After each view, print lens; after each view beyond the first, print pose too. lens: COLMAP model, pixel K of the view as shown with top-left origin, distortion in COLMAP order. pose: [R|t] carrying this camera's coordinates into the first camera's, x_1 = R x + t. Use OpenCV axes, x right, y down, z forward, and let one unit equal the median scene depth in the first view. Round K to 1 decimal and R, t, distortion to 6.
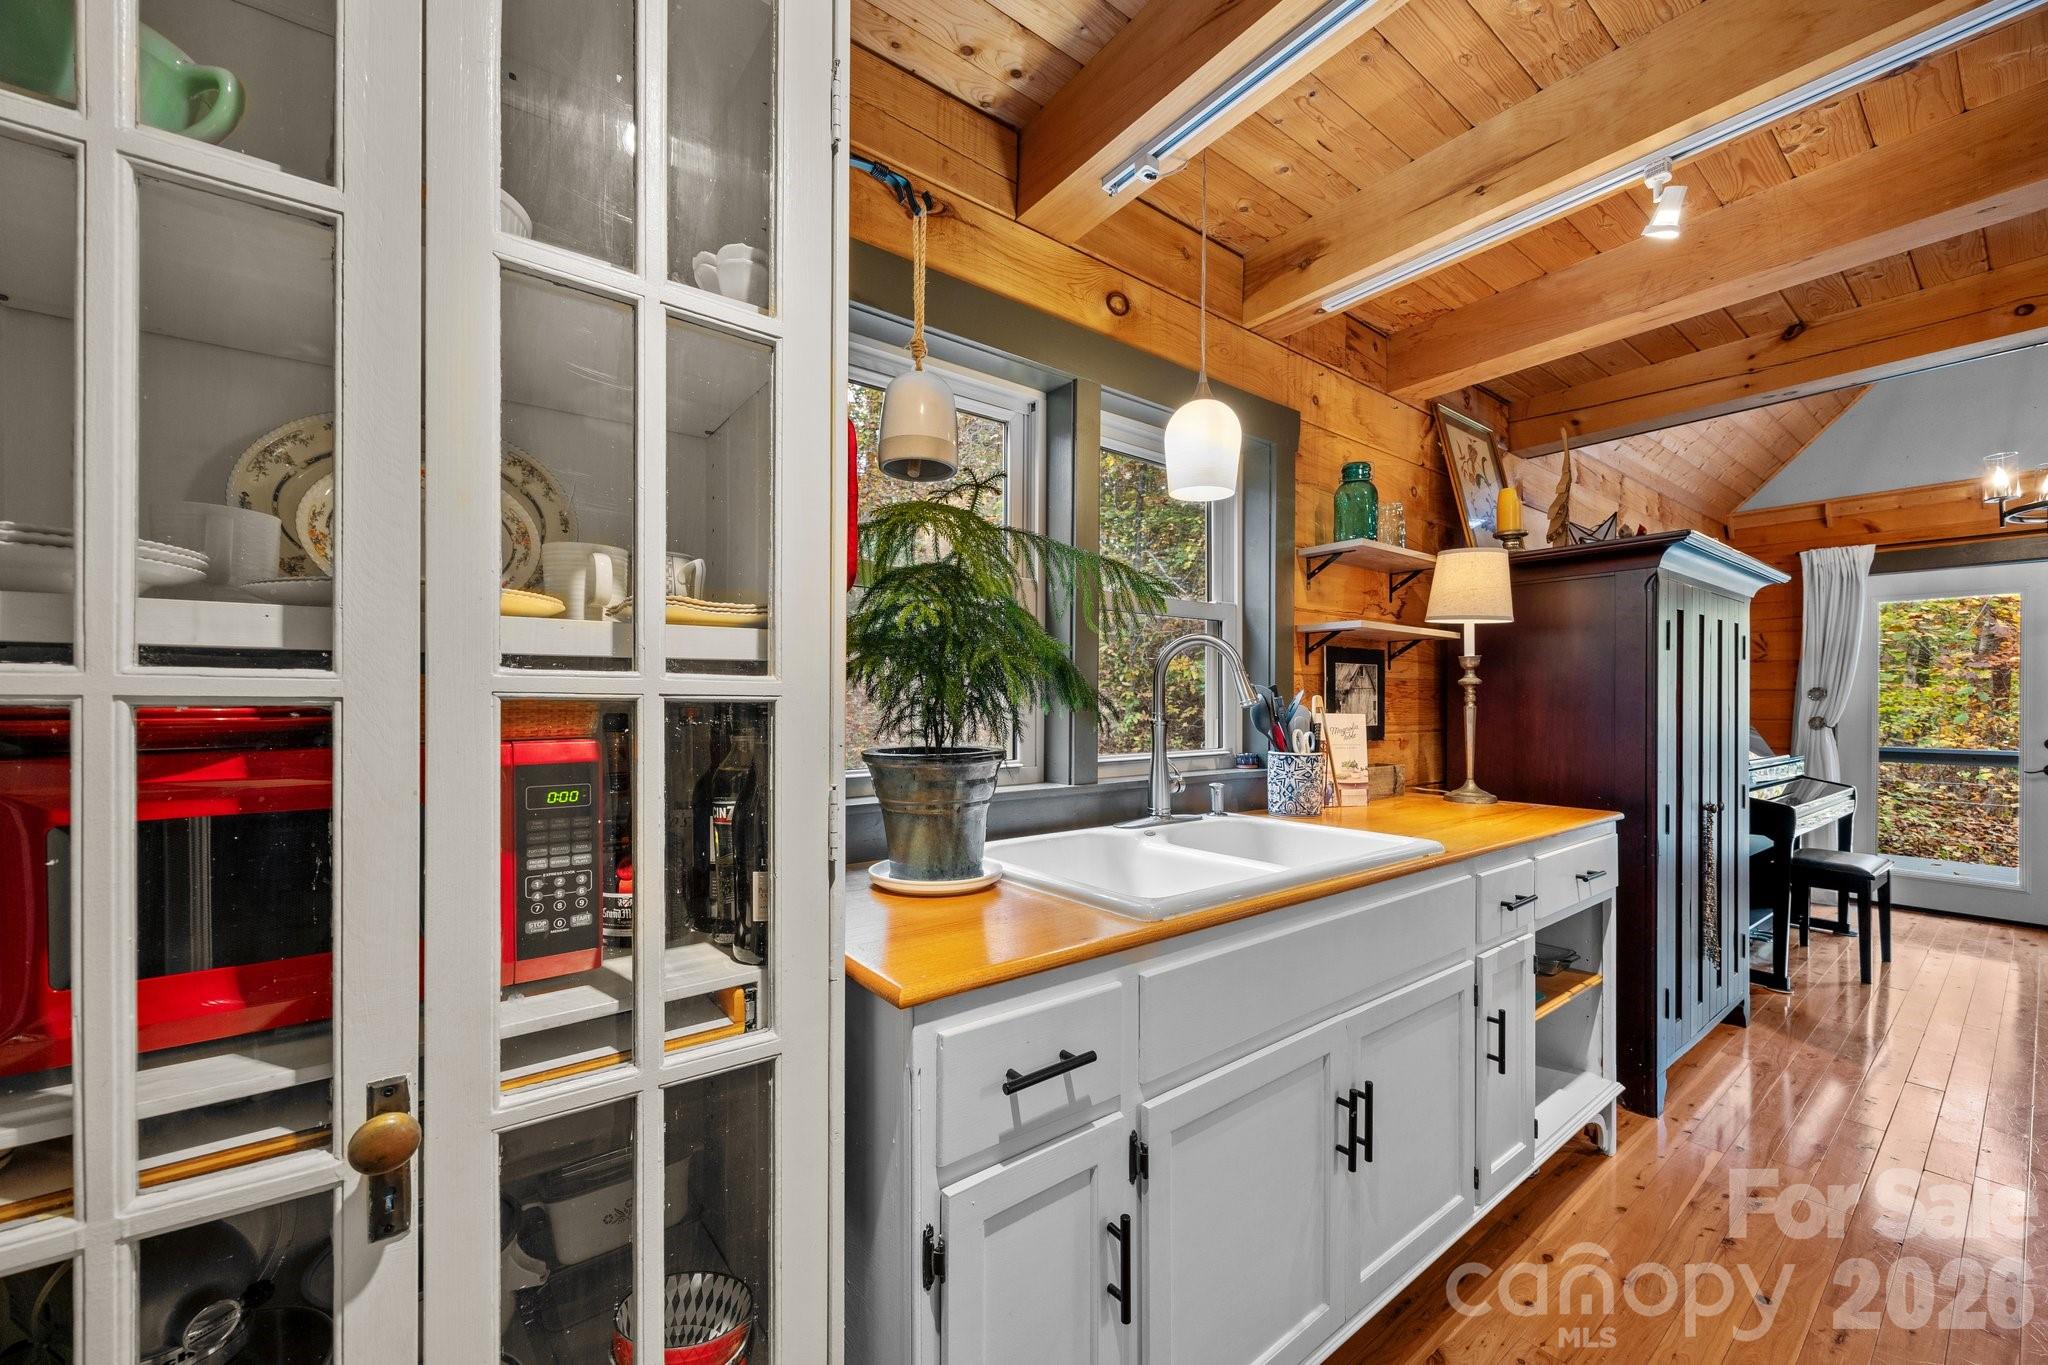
lens RADIAL K [[782.7, 0, 1028.9], [0, 782.7, 700.1], [0, 0, 1]] dist [-0.000729, 0.000049]
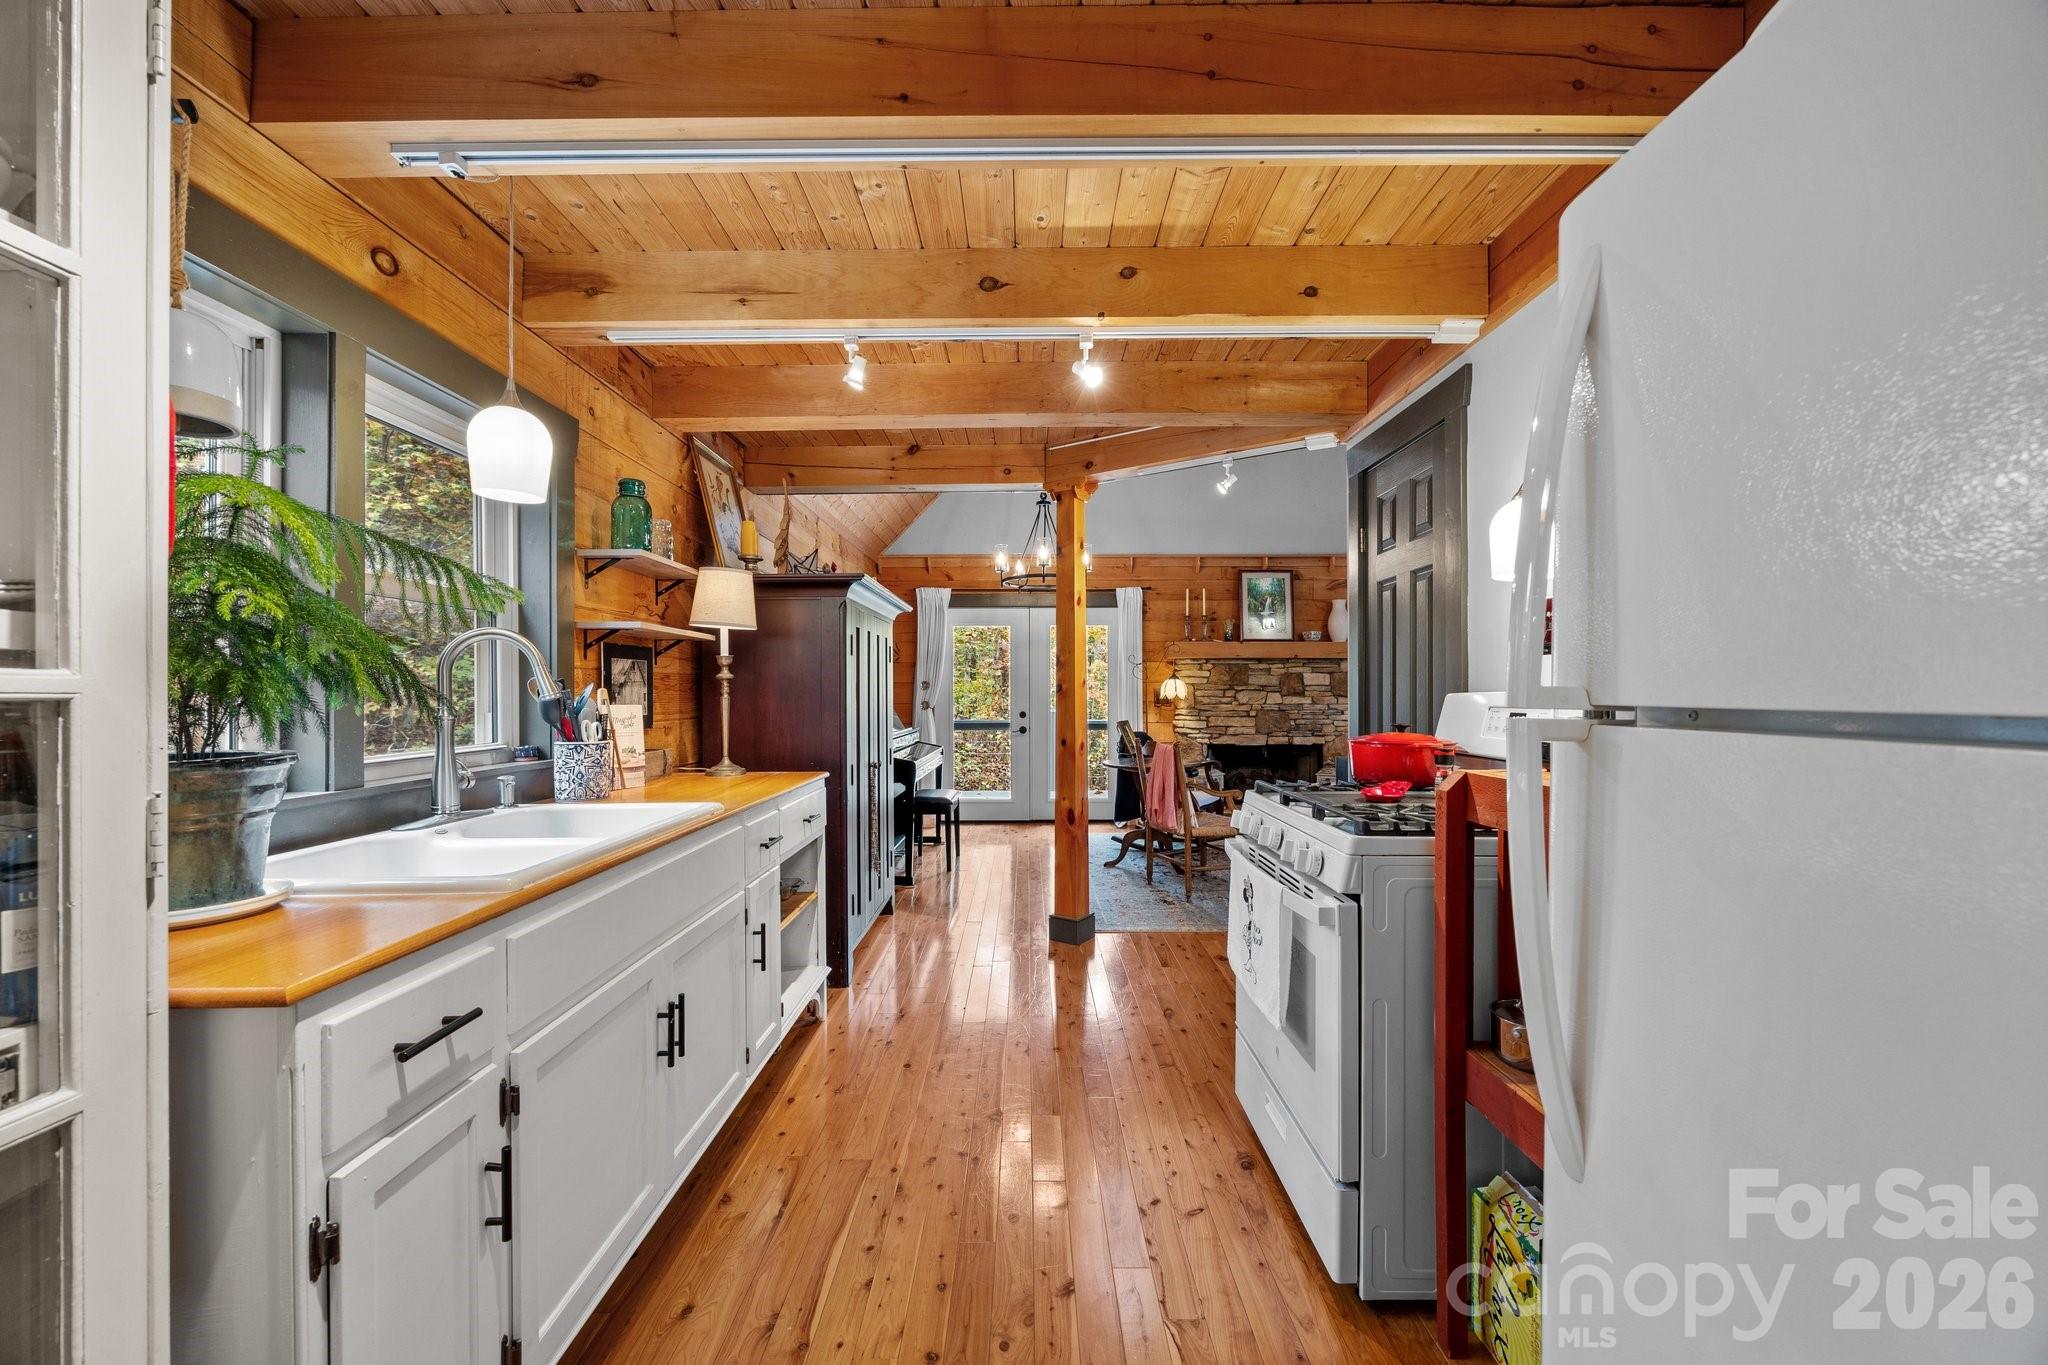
lens RADIAL K [[785.7, 0, 1025.5], [0, 785.7, 691.8], [0, 0, 1]] dist [-0.000628, -0.000400]
pose [[0.607087, -0.006958, 0.794605, -0.131393], [0.006851, 0.999970, 0.003522, -0.000976], [-0.794606, 0.003306, 0.607117, -0.121375]]
